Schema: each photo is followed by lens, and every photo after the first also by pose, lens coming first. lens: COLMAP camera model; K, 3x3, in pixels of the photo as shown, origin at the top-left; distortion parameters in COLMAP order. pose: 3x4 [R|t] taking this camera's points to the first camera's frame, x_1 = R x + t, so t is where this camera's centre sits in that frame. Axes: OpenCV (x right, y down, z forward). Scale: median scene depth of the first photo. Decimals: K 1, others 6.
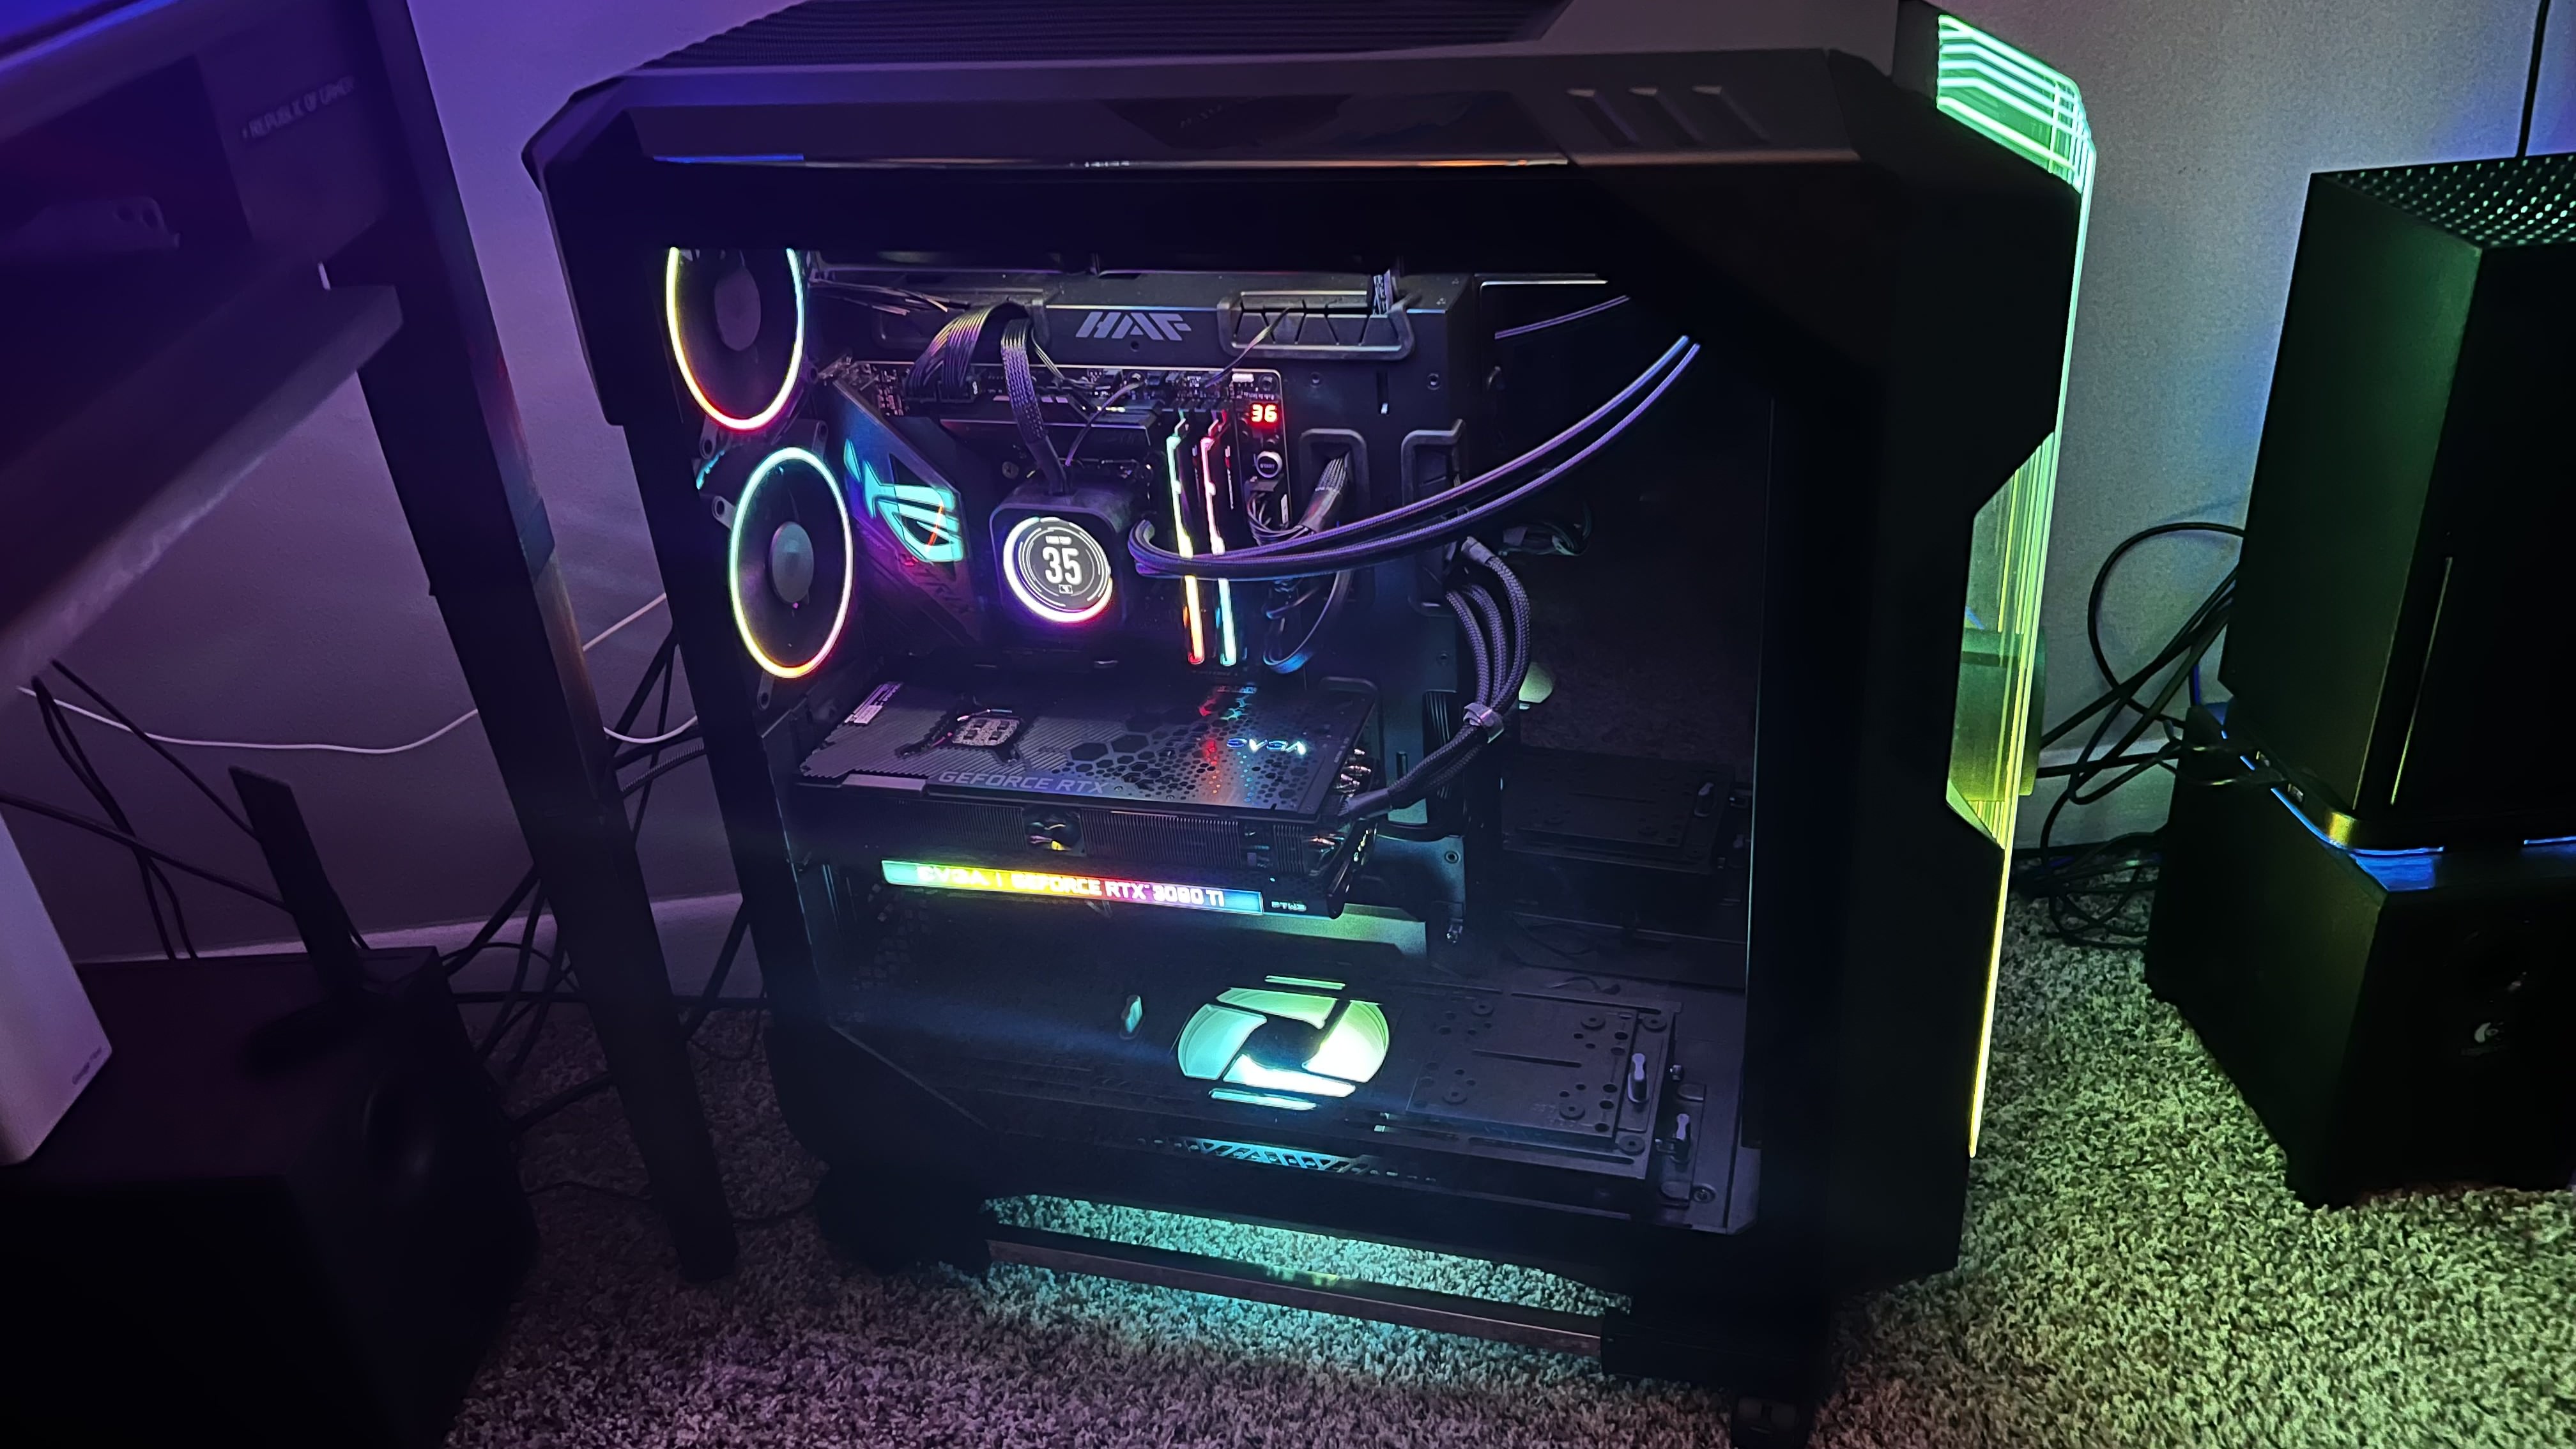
lens RADIAL K [[1935.4, 0, 1268.1], [0, 1935.4, 729.7], [0, 0, 1]] dist [-0.005914, -0.004319]
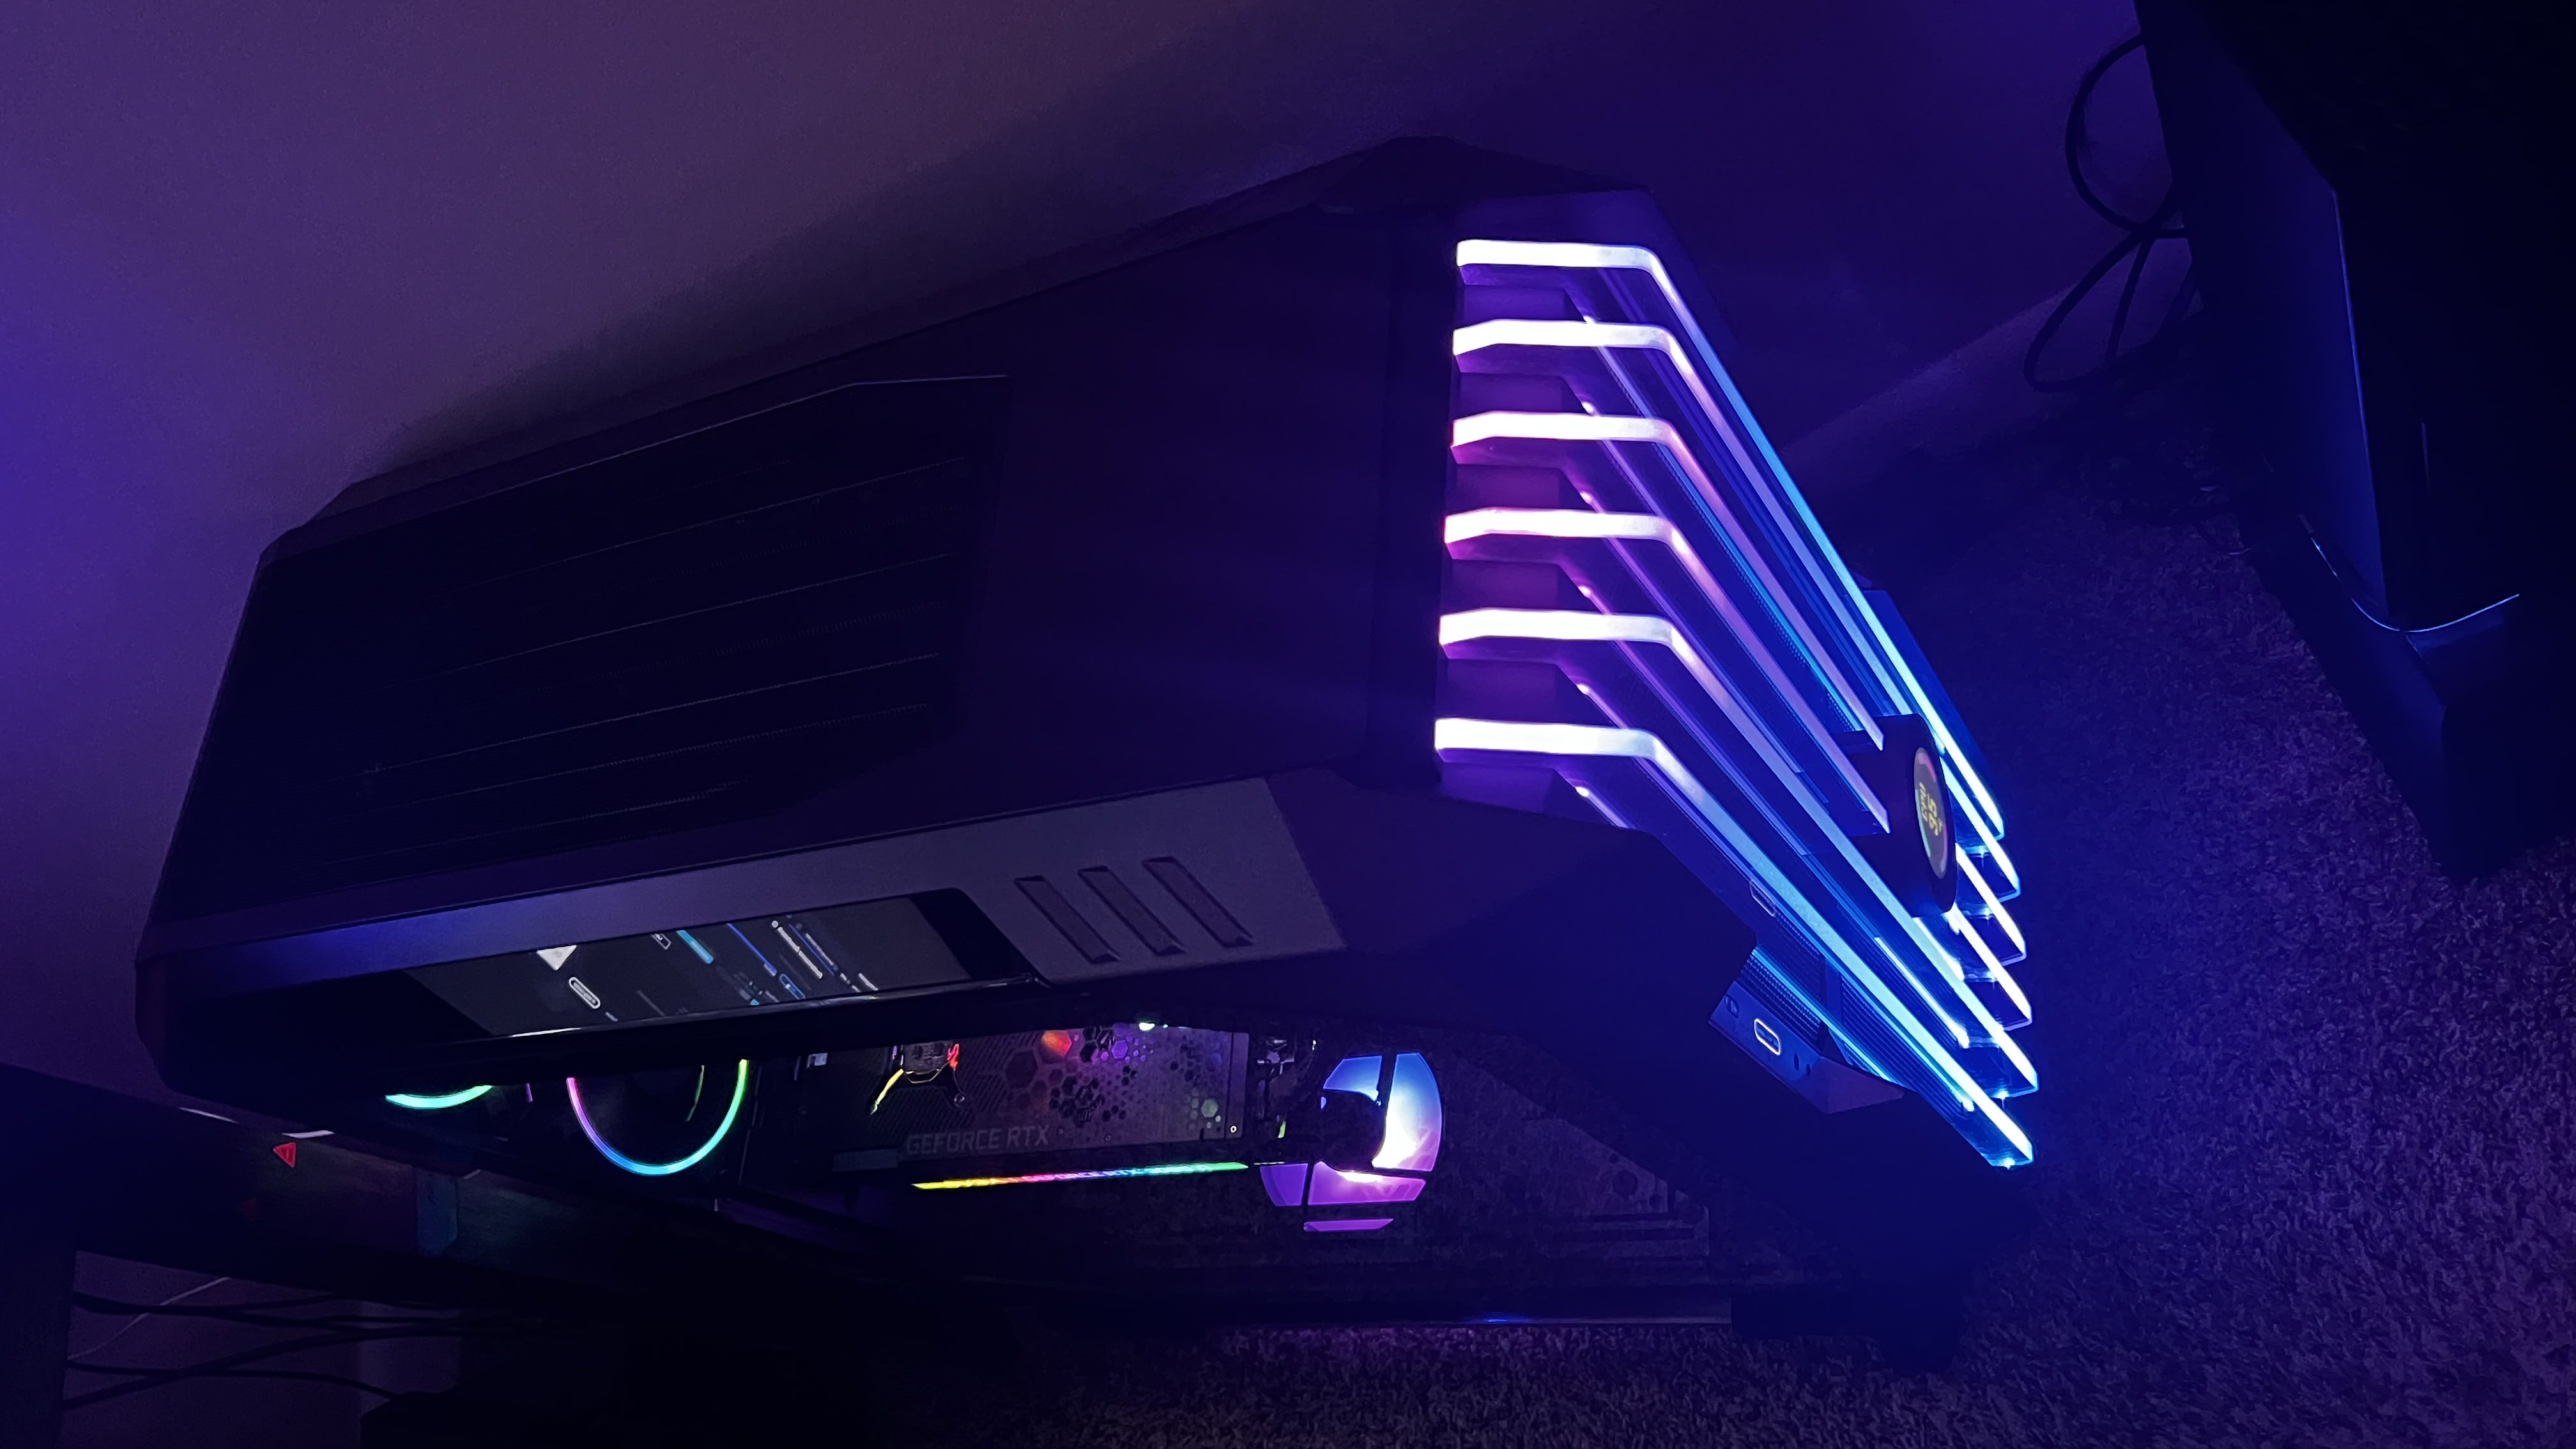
lens RADIAL K [[1935.4, 0, 1291.5], [0, 1935.4, 731.2], [0, 0, 1]] dist [-0.005914, -0.004319]
pose [[0.885581, -0.372728, -0.277164, 0.355666], [0.461859, 0.769980, 0.440246, -0.478163], [0.049319, -0.517884, 0.854028, 0.260205]]
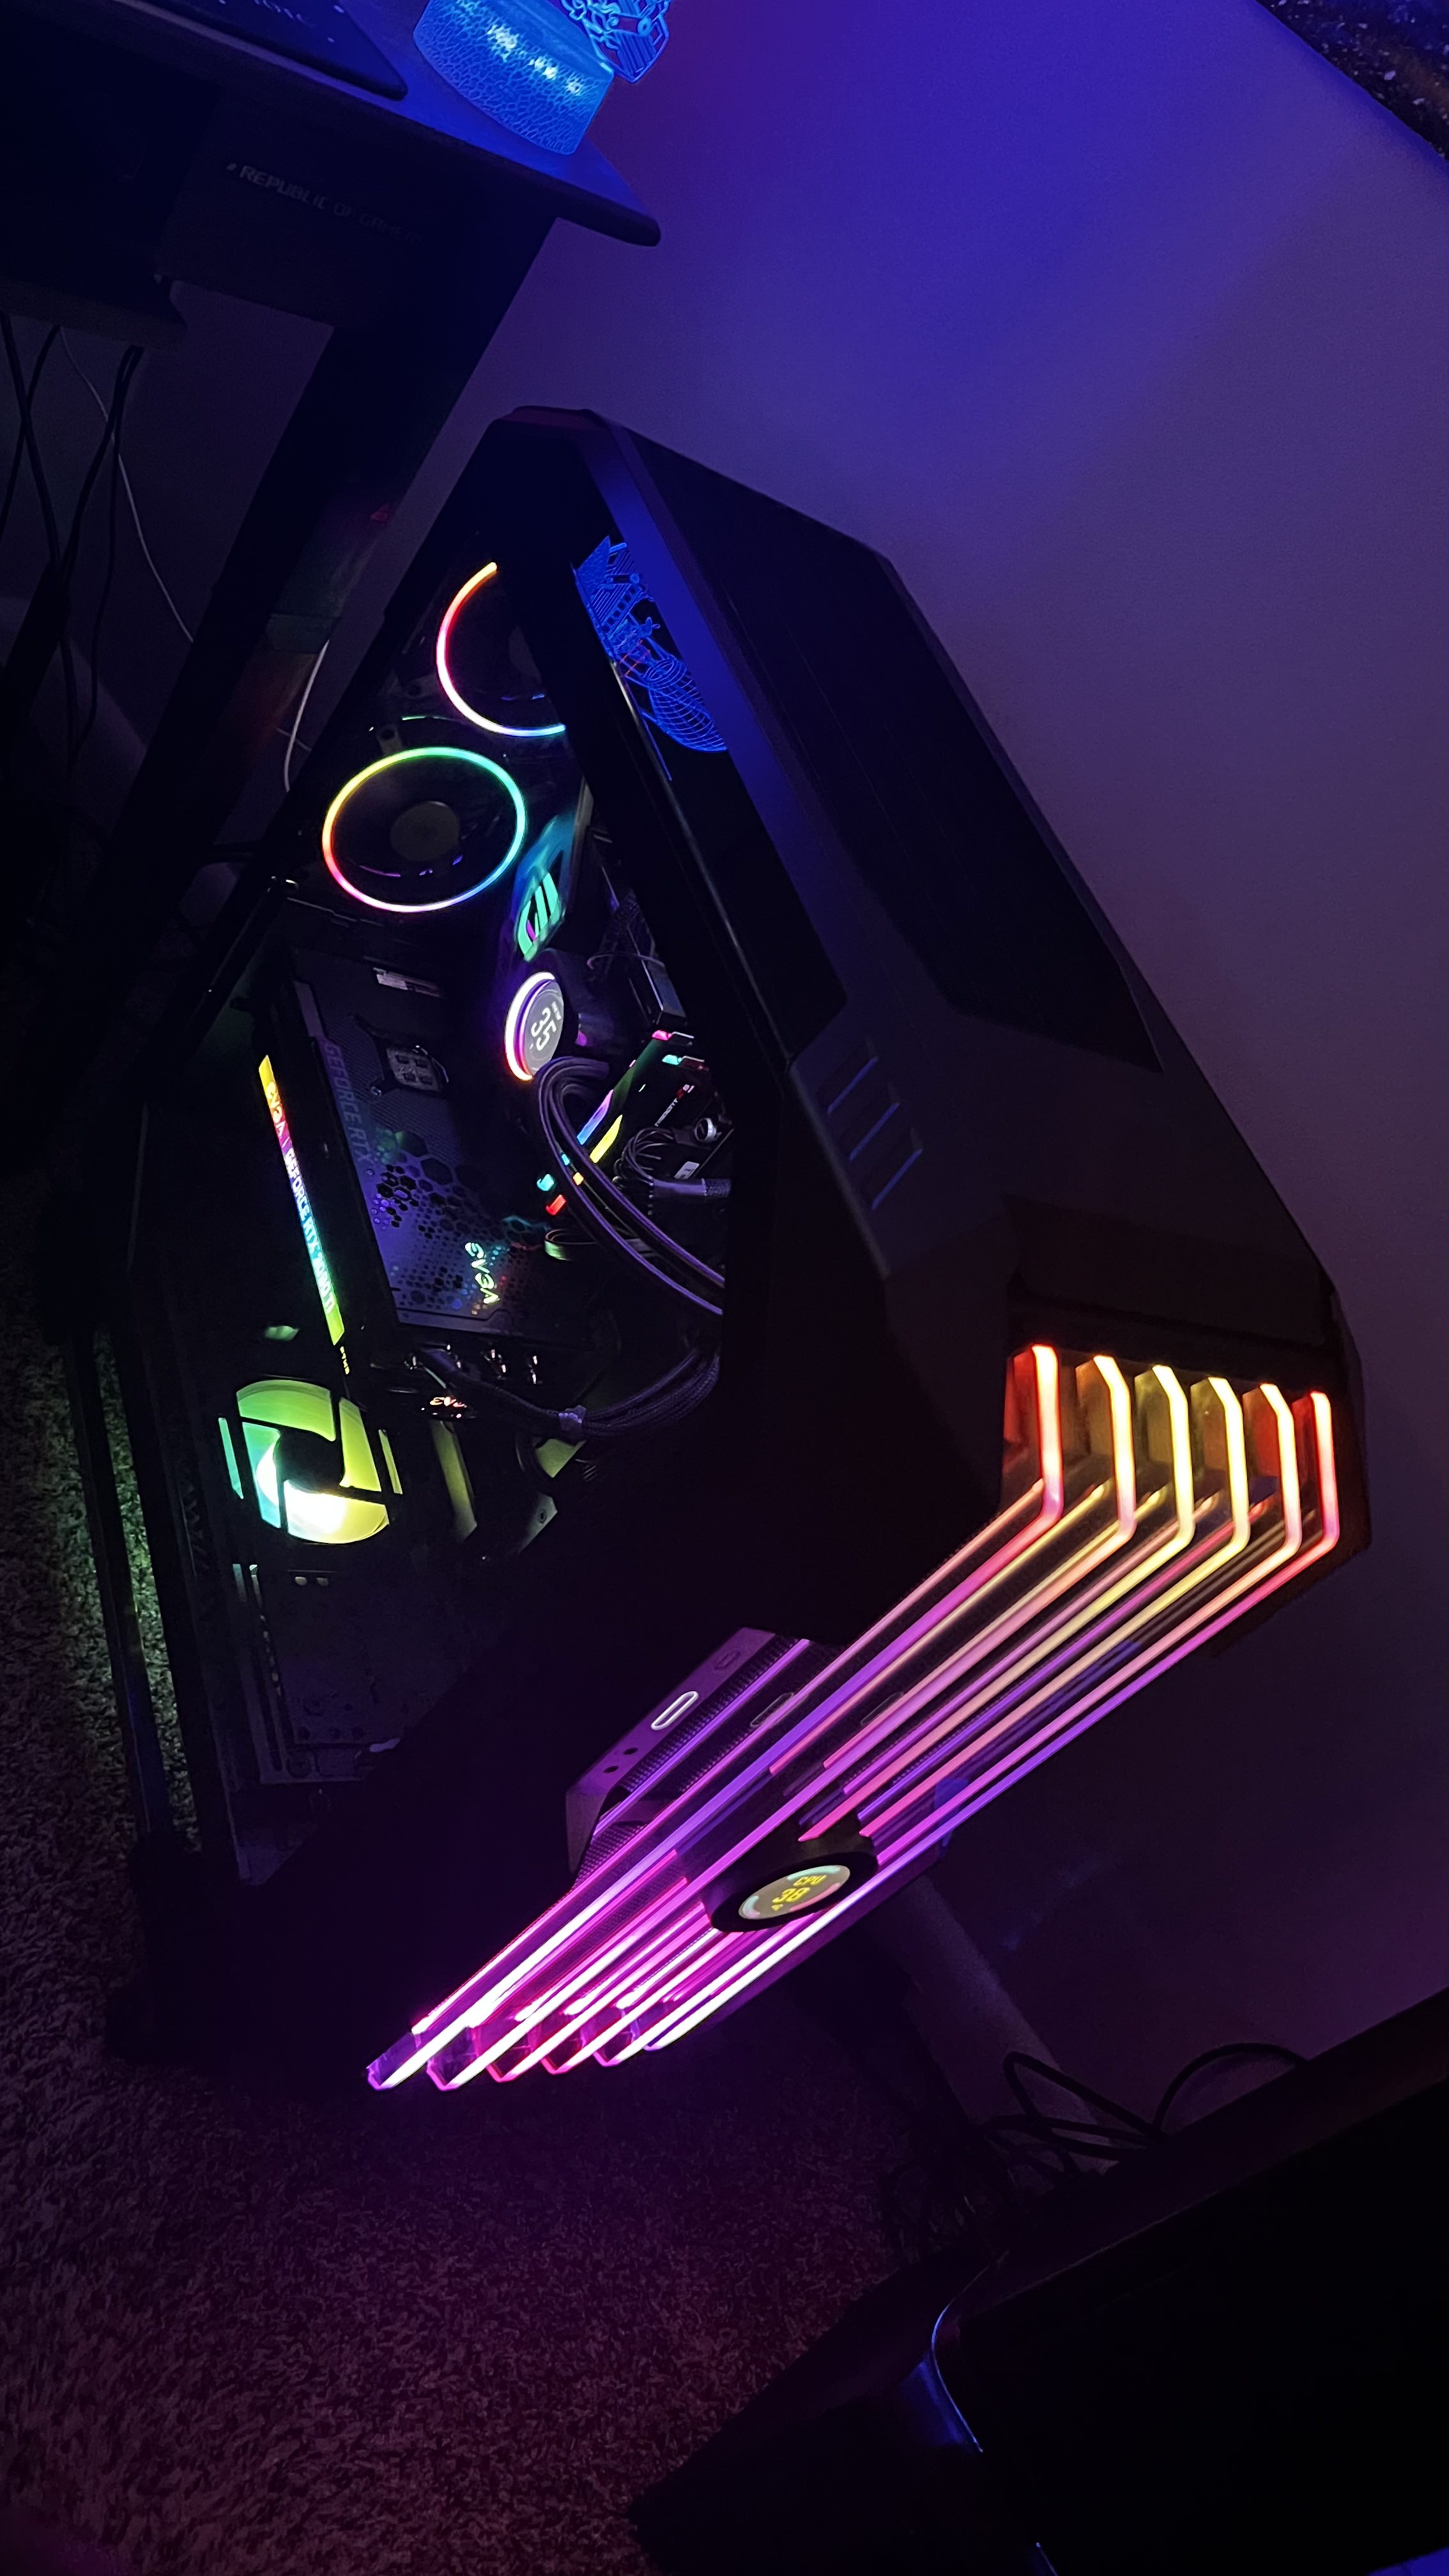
lens RADIAL K [[1935.4, 0, 744.3], [0, 1935.4, 1292.1], [0, 0, 1]] dist [-0.005914, -0.004319]
pose [[0.474527, 0.828866, -0.296321, 0.378464], [-0.837026, 0.529076, 0.139517, -0.247103], [0.272417, 0.181824, 0.944843, 0.045774]]
